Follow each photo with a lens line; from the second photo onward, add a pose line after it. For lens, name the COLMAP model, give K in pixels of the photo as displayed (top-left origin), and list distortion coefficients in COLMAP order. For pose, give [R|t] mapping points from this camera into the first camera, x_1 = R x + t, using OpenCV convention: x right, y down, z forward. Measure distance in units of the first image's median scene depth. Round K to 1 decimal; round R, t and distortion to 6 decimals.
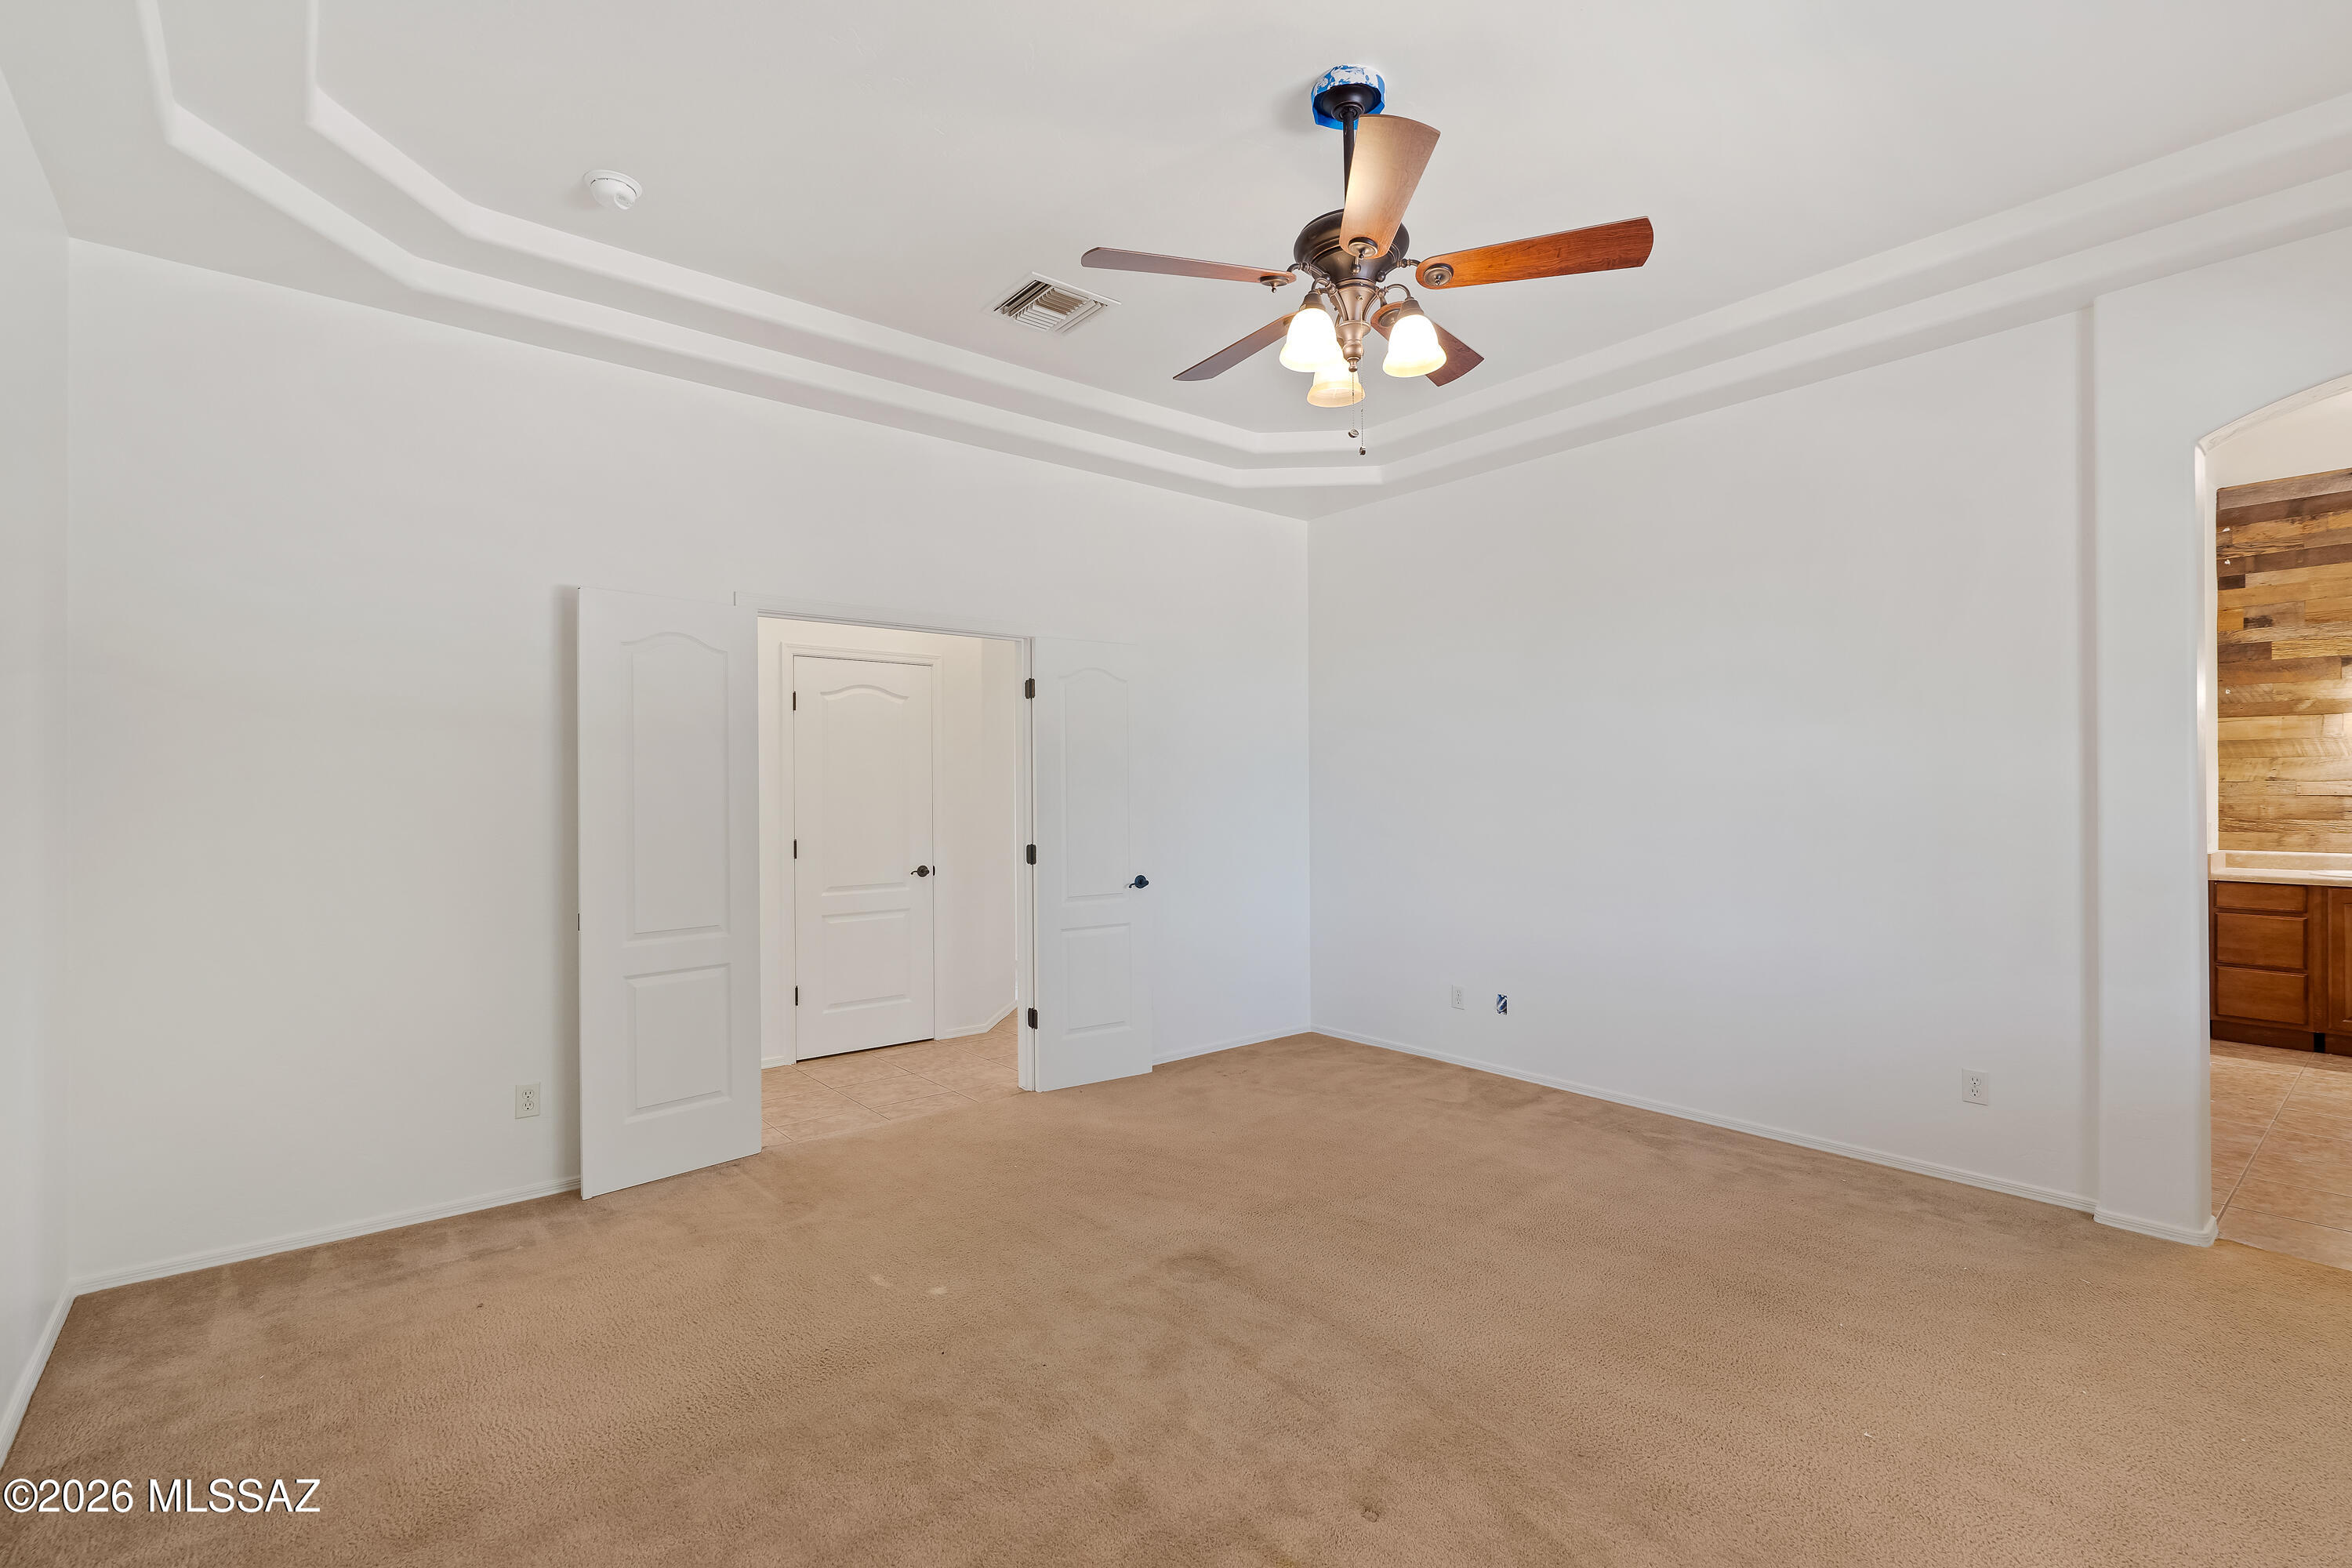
lens RADIAL K [[1077.2, 0, 1187.9], [0, 1077.2, 790.7], [0, 0, 1]] dist [-0.013759, 0.009562]
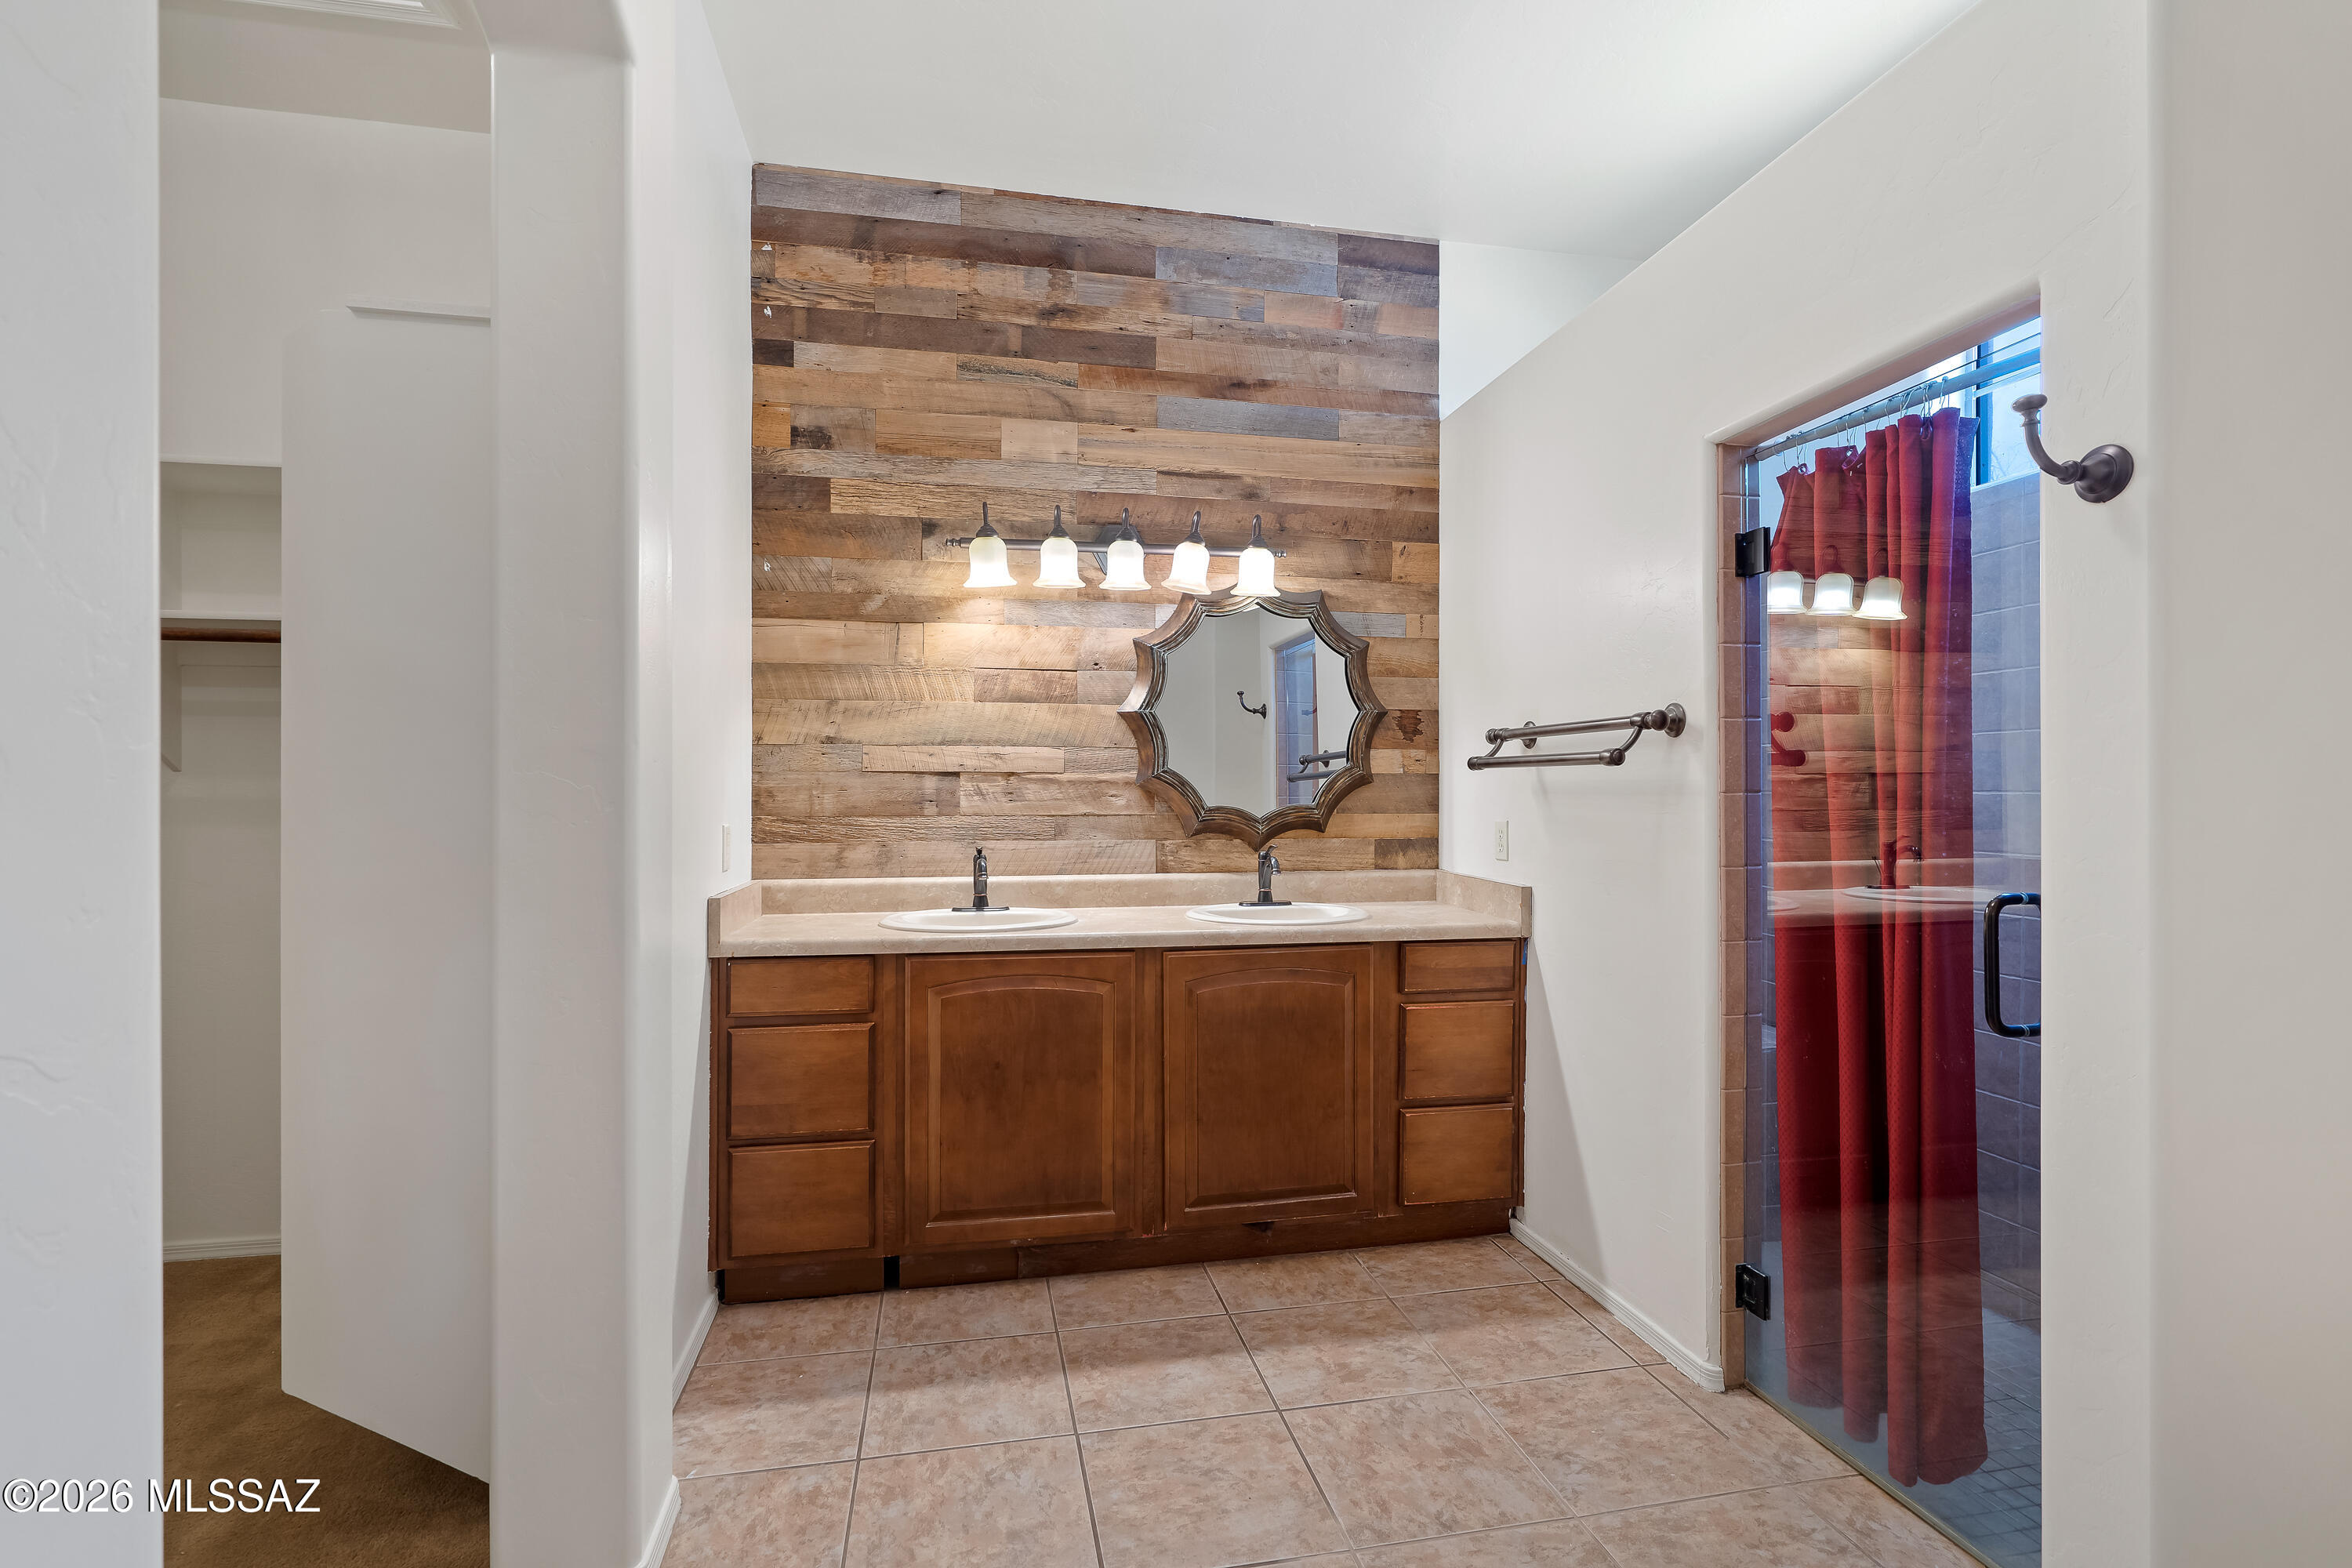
lens RADIAL K [[1077.2, 0, 1180.0], [0, 1077.2, 791.7], [0, 0, 1]] dist [-0.013759, 0.009562]
pose [[0.475693, 0.008900, 0.879566, 0.633457], [-0.001825, 0.999957, -0.009131, 0.018736], [-0.879610, 0.002738, 0.475689, 0.602944]]
